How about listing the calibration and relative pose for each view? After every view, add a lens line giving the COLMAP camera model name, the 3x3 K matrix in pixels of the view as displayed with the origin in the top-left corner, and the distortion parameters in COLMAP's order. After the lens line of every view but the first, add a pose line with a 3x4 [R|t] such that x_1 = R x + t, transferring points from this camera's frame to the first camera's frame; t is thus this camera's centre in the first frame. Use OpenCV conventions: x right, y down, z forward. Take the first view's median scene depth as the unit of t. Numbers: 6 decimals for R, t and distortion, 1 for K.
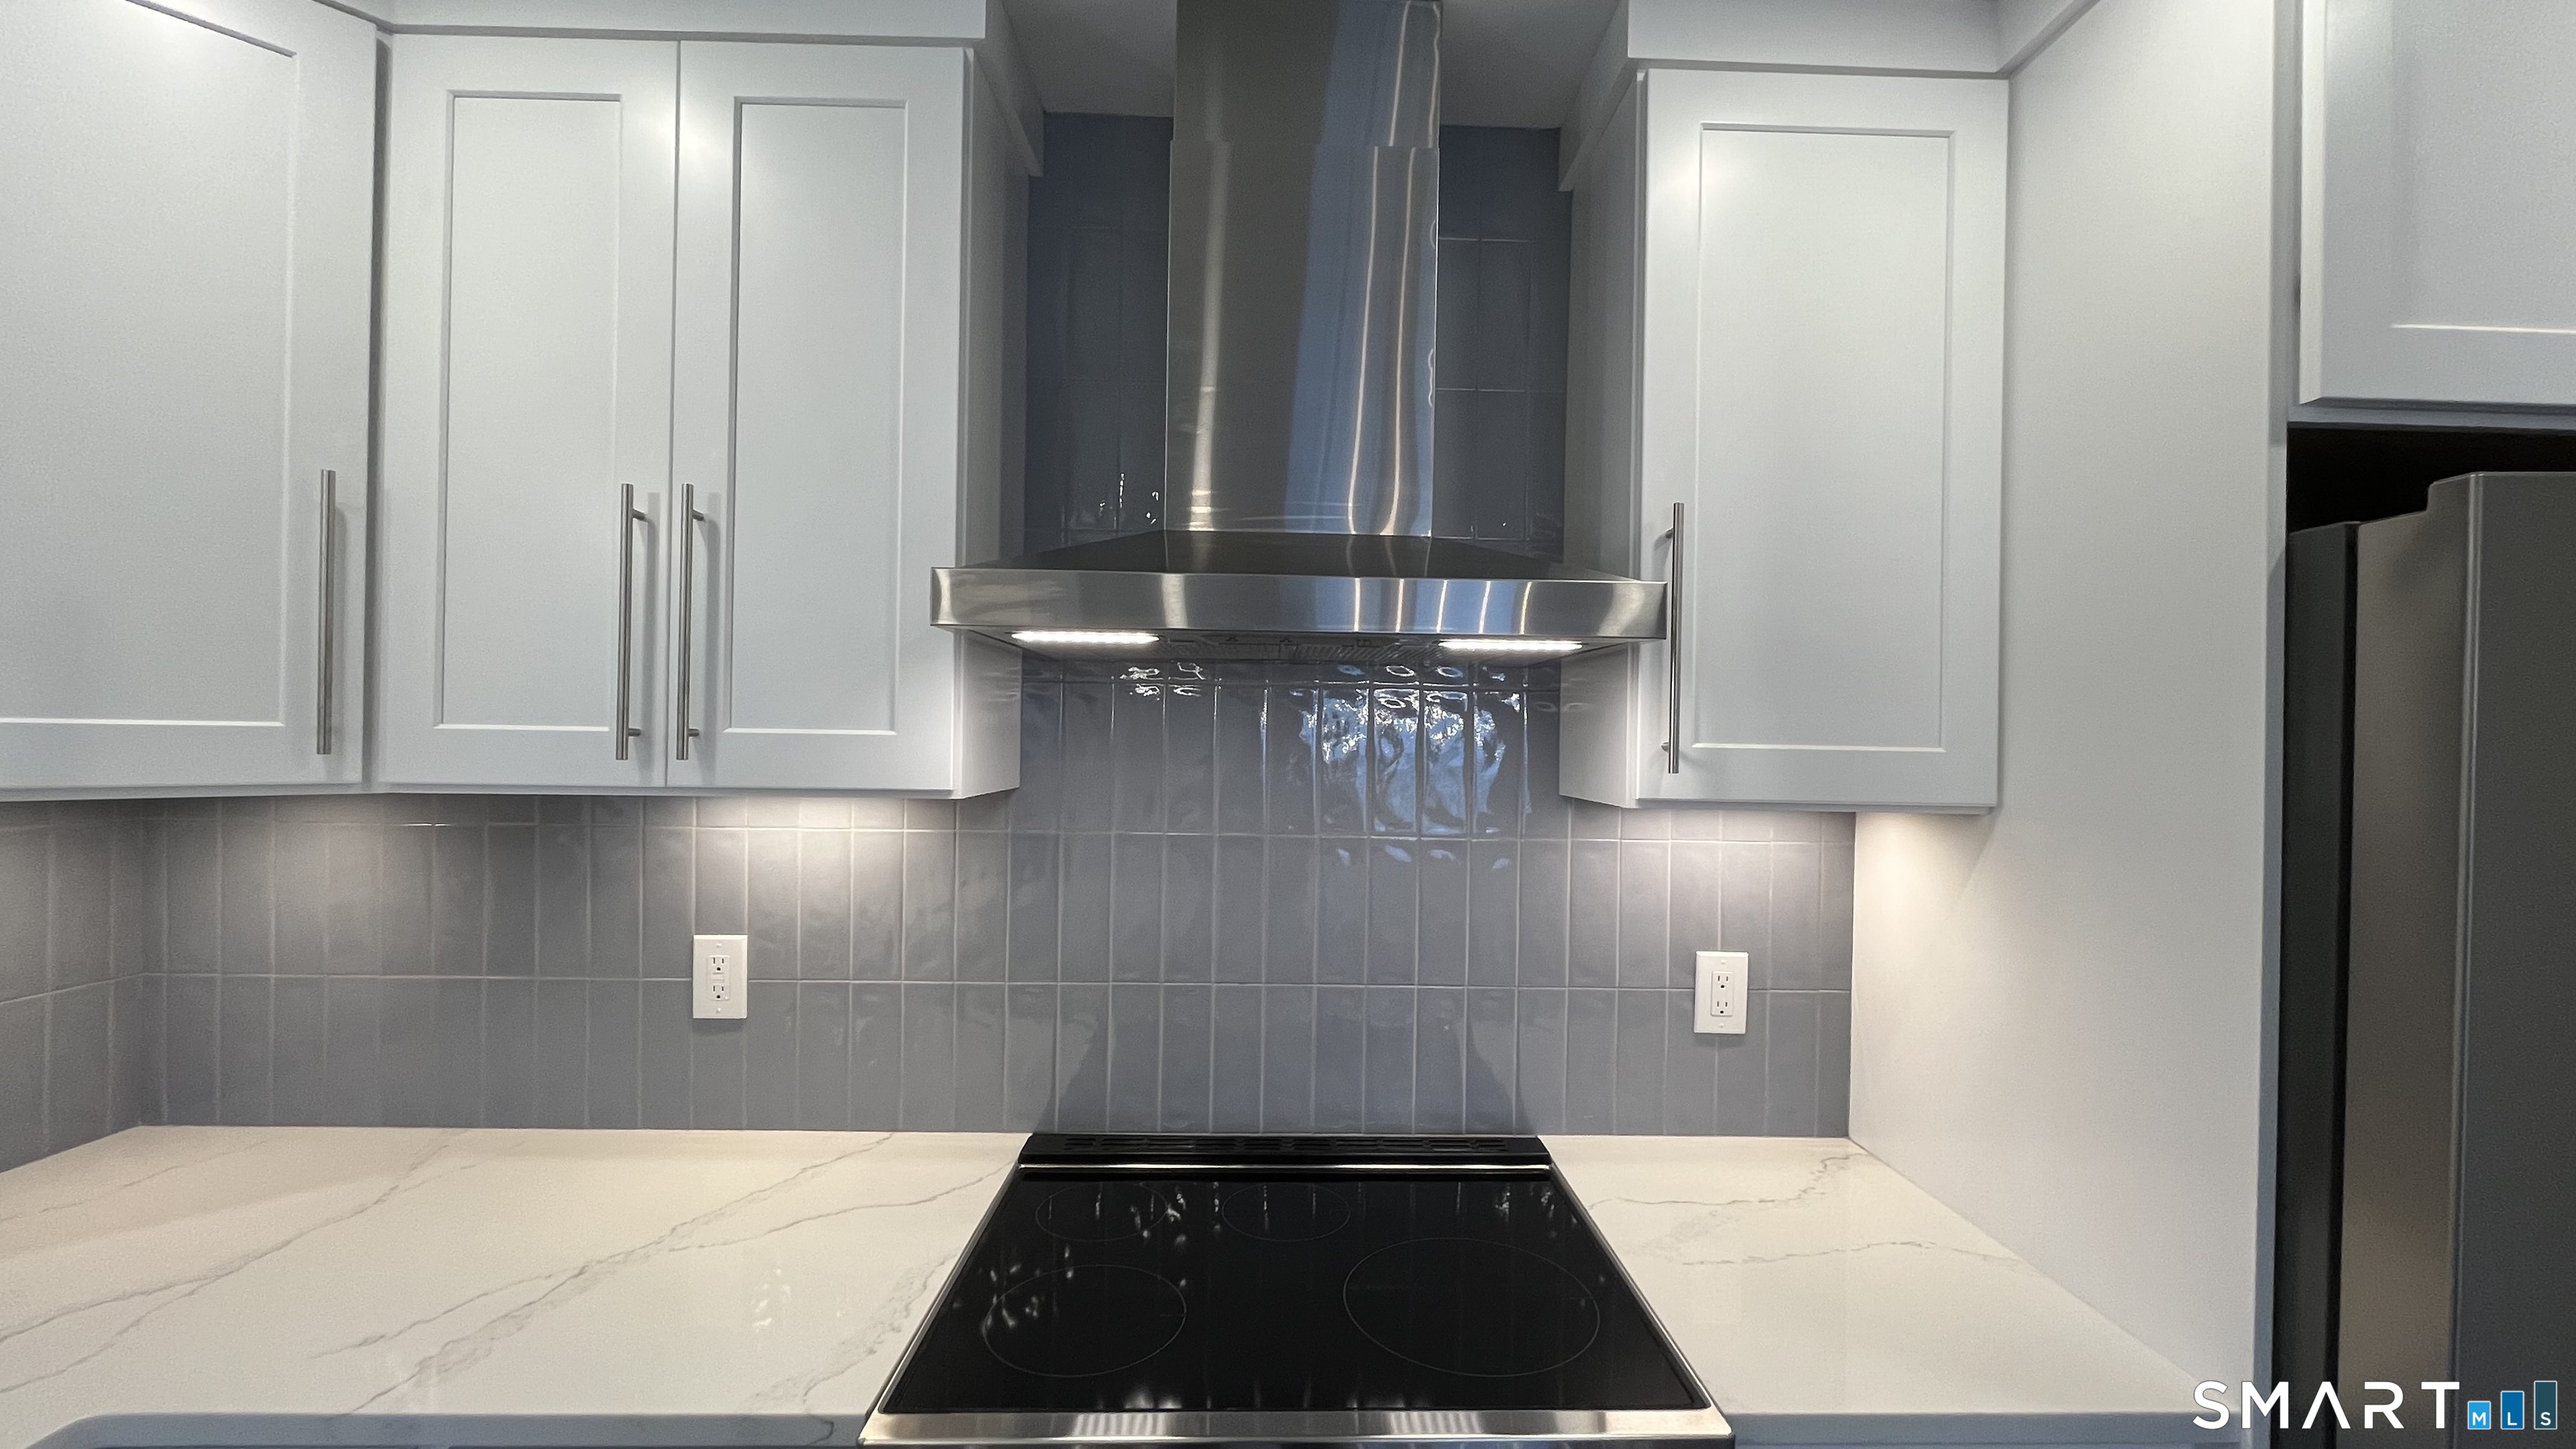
lens RADIAL K [[1028.5, 0, 1294.6], [0, 1028.5, 726.8], [0, 0, 1]] dist [-0.002704, 0.000212]
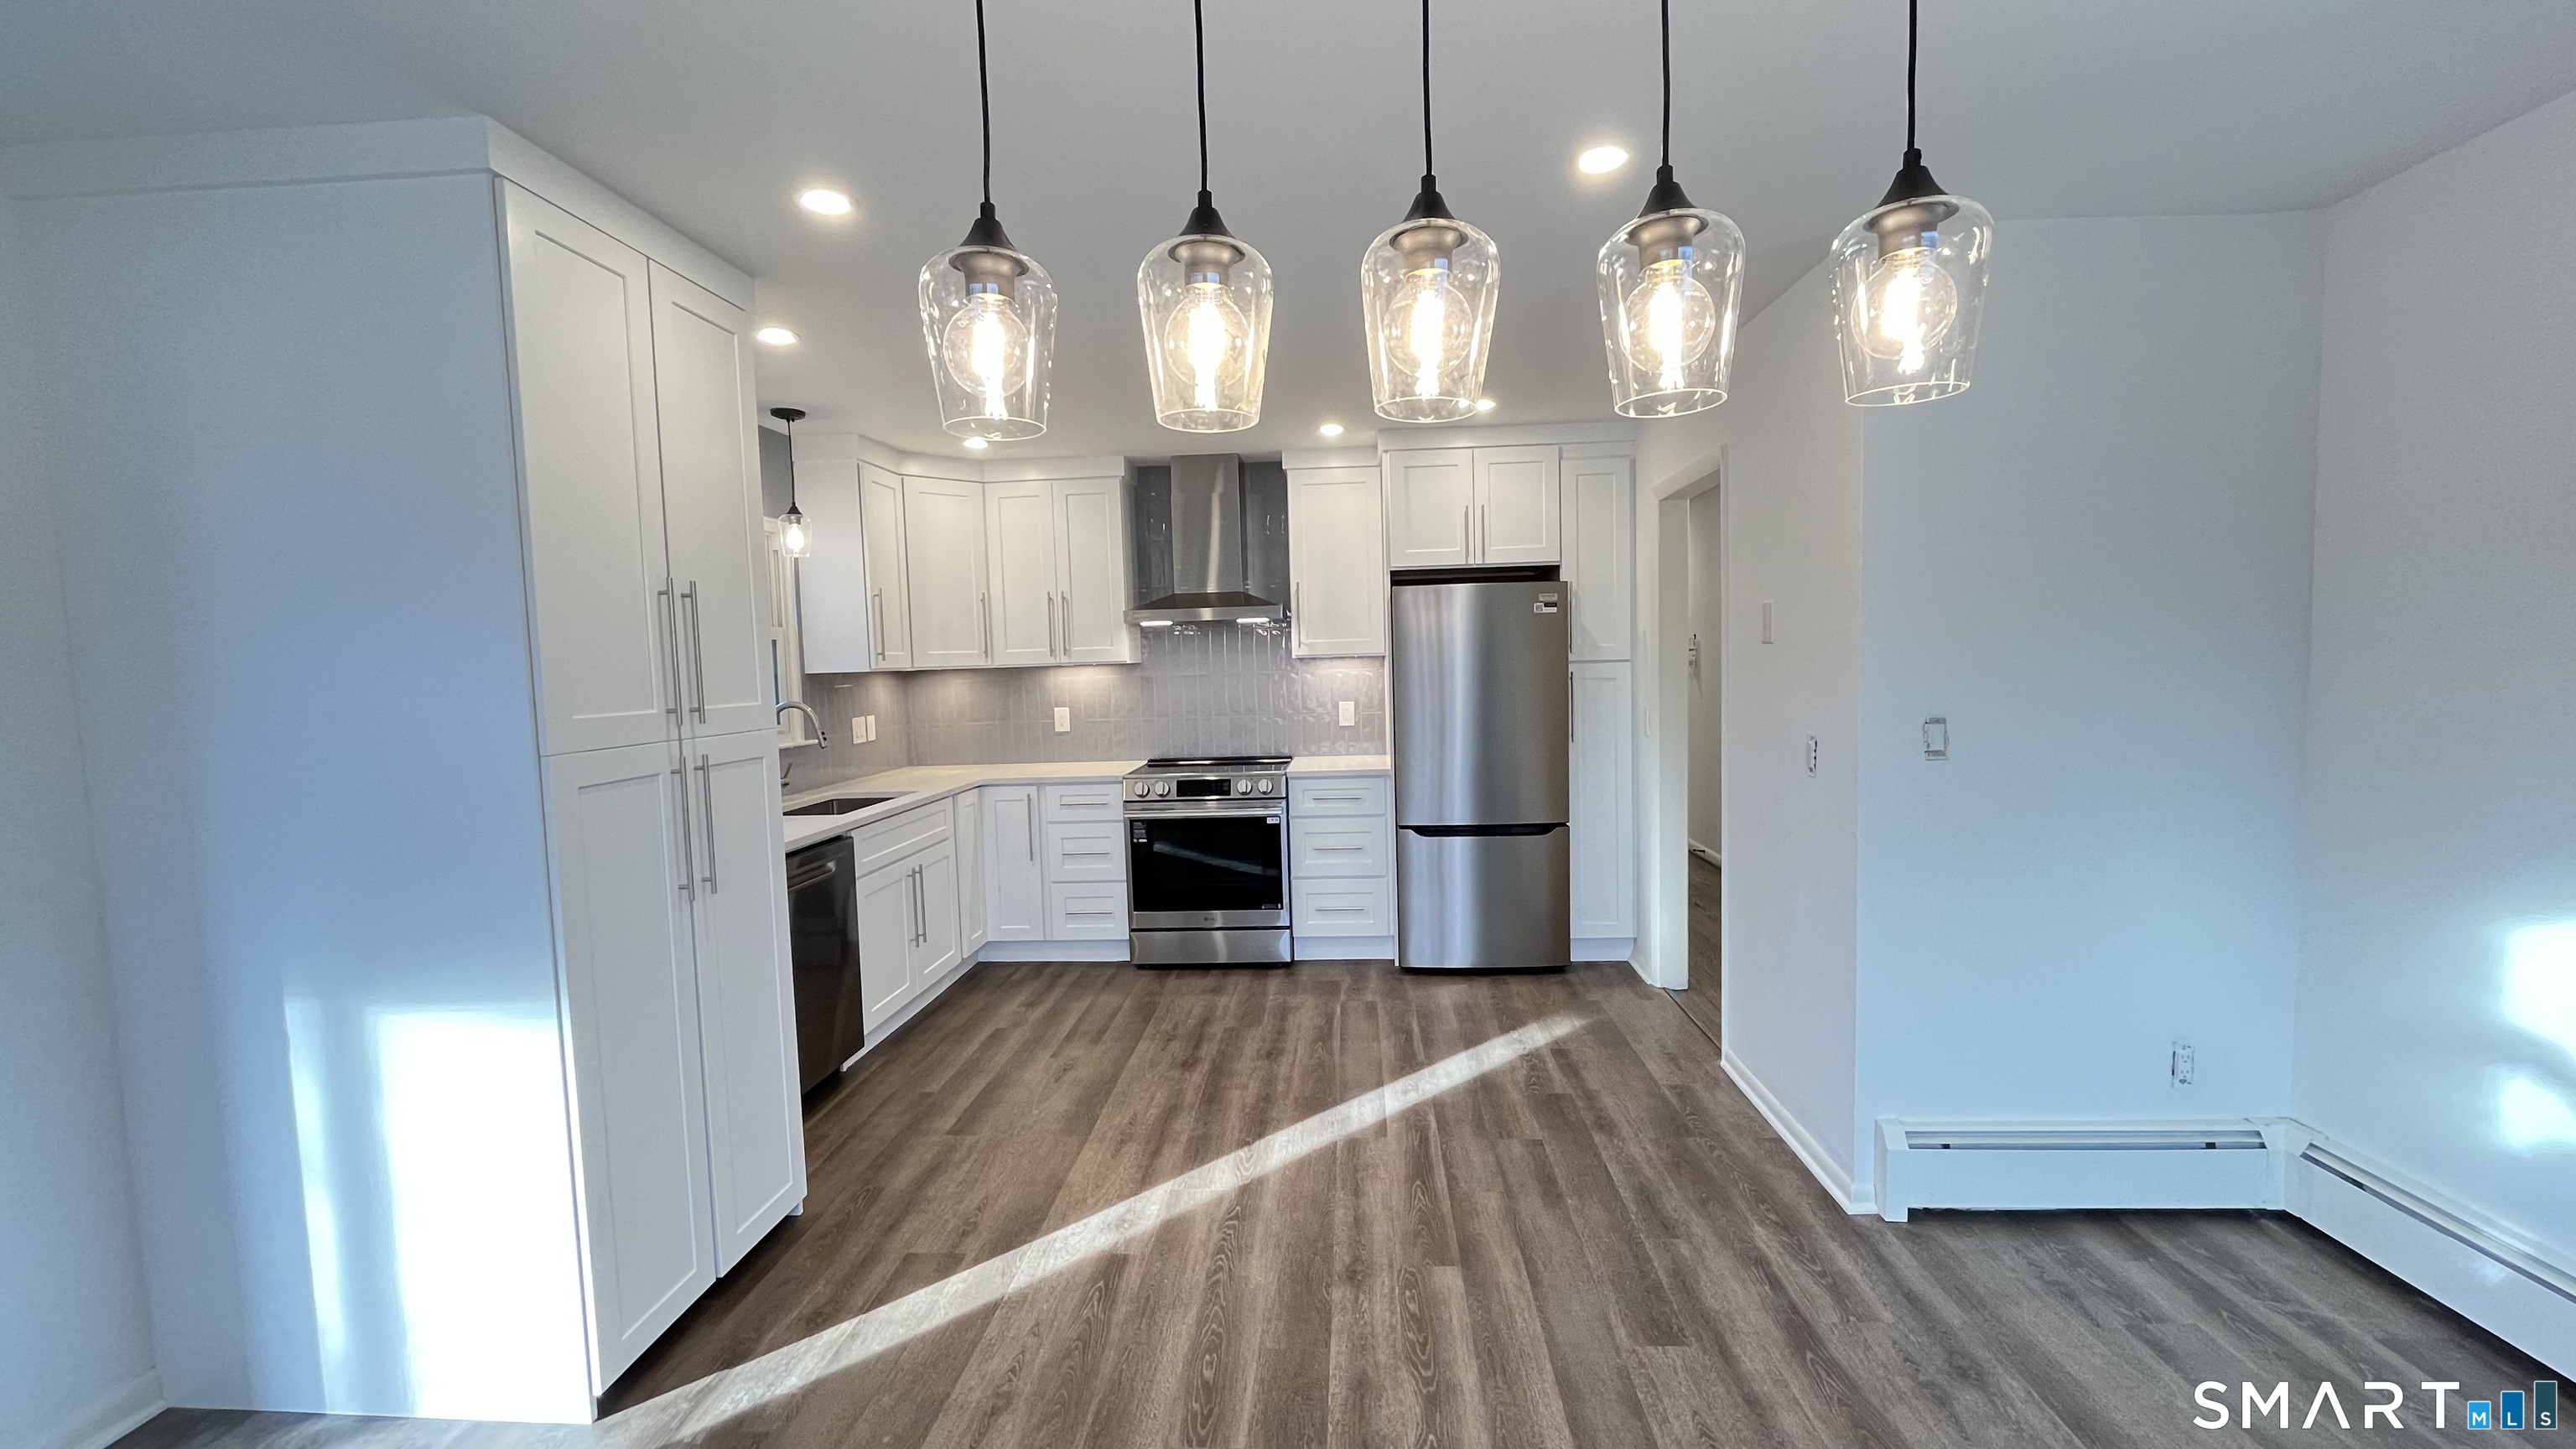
lens RADIAL K [[1028.5, 0, 1291.8], [0, 1028.5, 720.0], [0, 0, 1]] dist [-0.002704, 0.000212]
pose [[0.995003, -0.042305, -0.090436, 0.607919], [0.048377, 0.996644, 0.066038, 0.050038], [0.087339, -0.070083, 0.993710, -2.697762]]
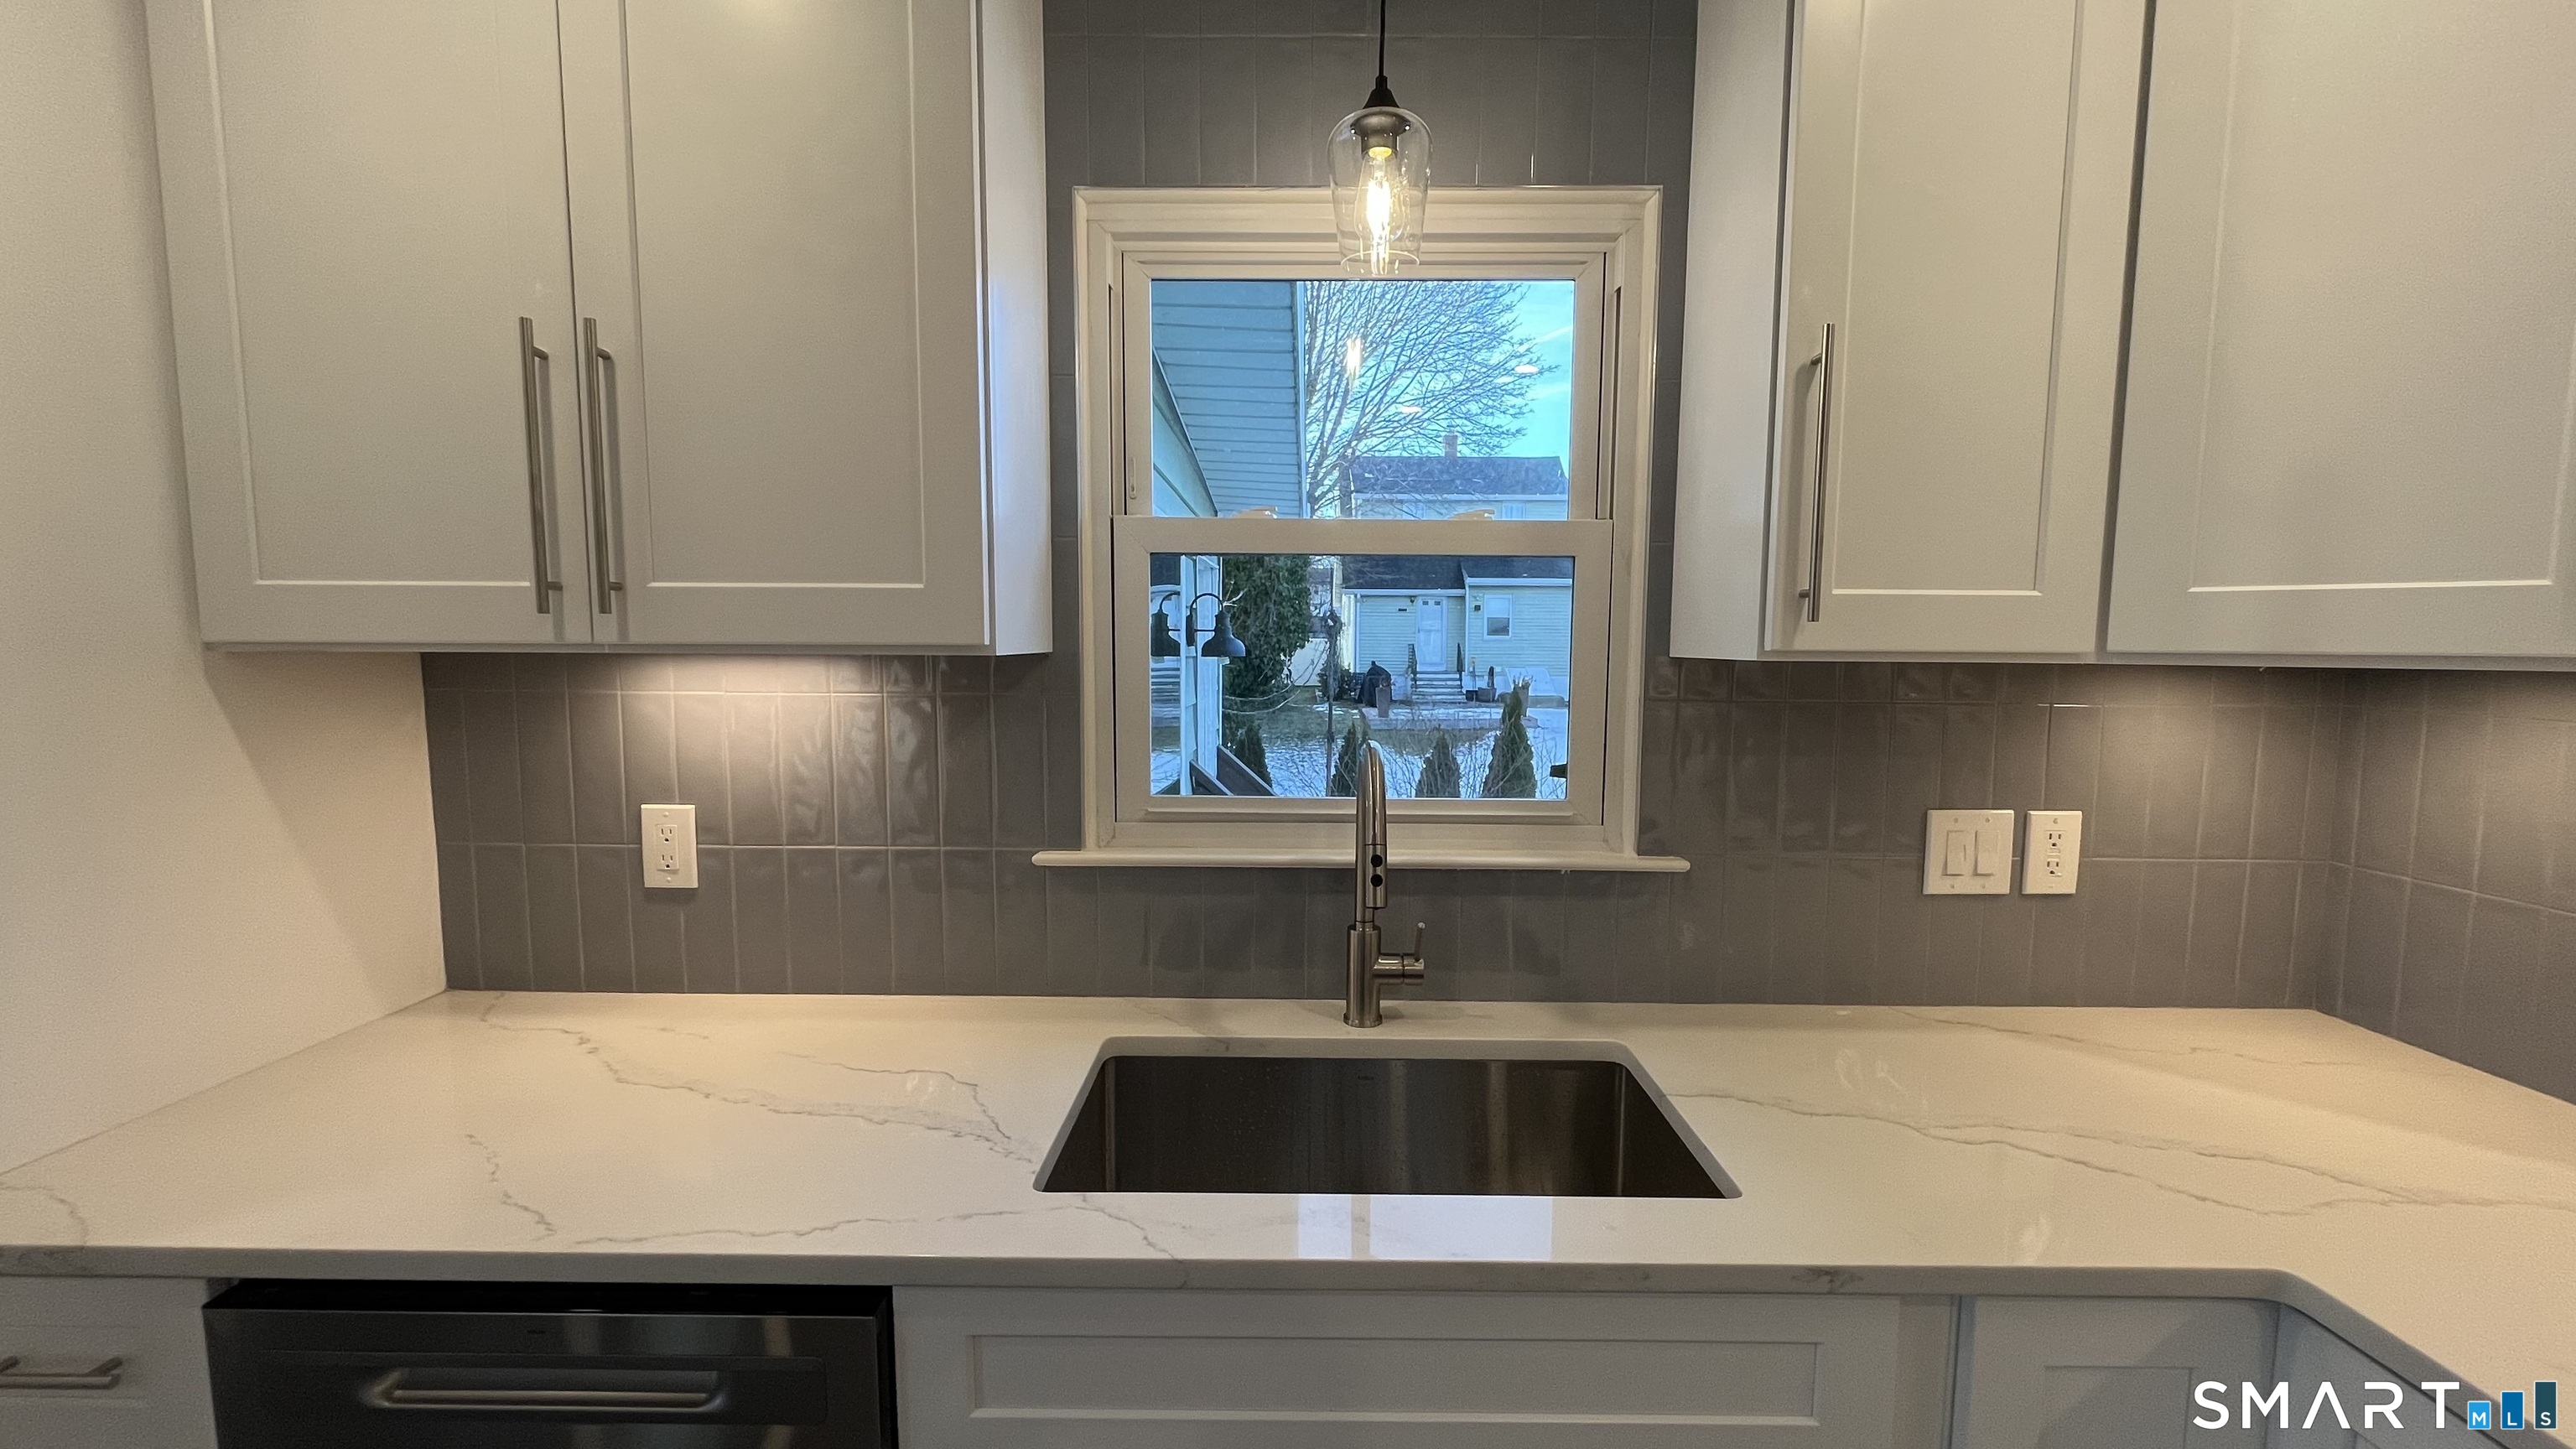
lens RADIAL K [[1028.5, 0, 1304.7], [0, 1028.5, 740.6], [0, 0, 1]] dist [-0.002704, 0.000212]
pose [[-0.027206, 0.079271, -0.996482, -0.123852], [0.003238, 0.996853, 0.079212, 0.045287], [0.999625, -0.001071, -0.027377, 0.036020]]
